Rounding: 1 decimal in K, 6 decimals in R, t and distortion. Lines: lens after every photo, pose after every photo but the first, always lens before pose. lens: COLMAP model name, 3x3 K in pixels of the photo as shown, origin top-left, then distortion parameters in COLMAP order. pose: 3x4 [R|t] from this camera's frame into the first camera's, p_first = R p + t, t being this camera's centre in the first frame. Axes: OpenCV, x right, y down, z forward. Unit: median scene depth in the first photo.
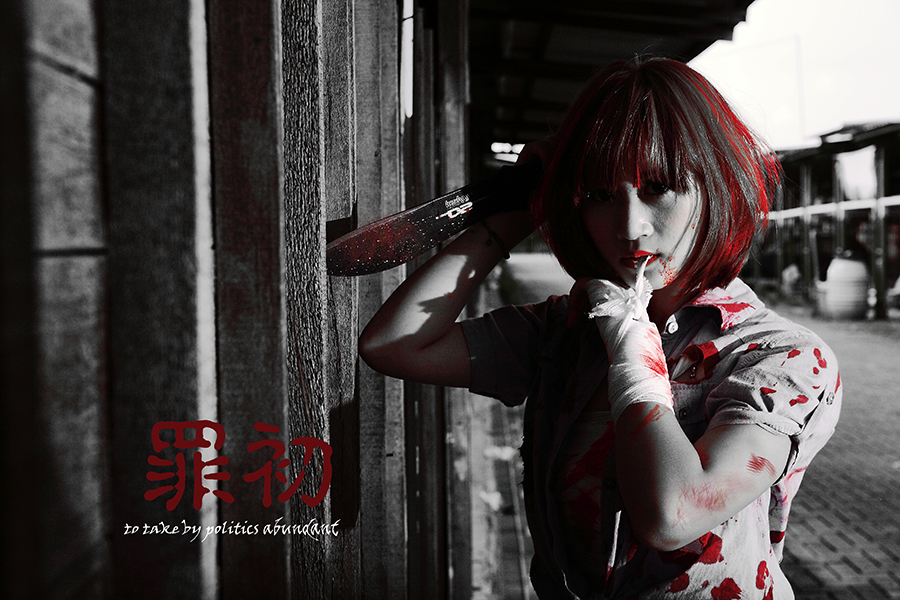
lens RADIAL K [[1539.8, 0, 449.8], [0, 1539.8, 302.6], [0, 0, 1]] dist [0.236104, 0.000000]
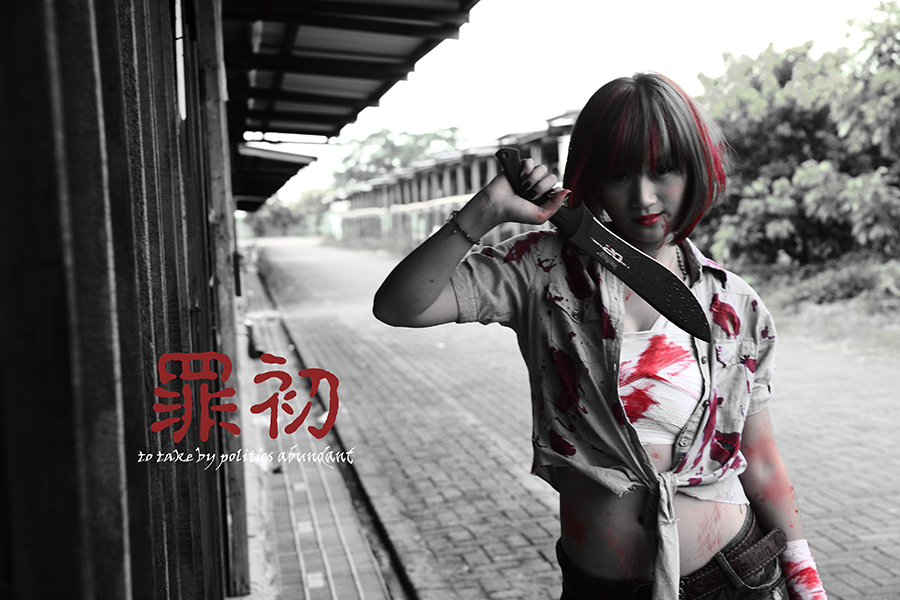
lens RADIAL K [[1539.8, 0, 453.0], [0, 1539.8, 301.5], [0, 0, 1]] dist [0.236104, 0.000000]
pose [[0.986301, -0.043555, 0.159104, -0.009511], [0.041973, 0.999030, 0.013290, 0.006272], [-0.159529, -0.006429, 0.987172, -0.111358]]
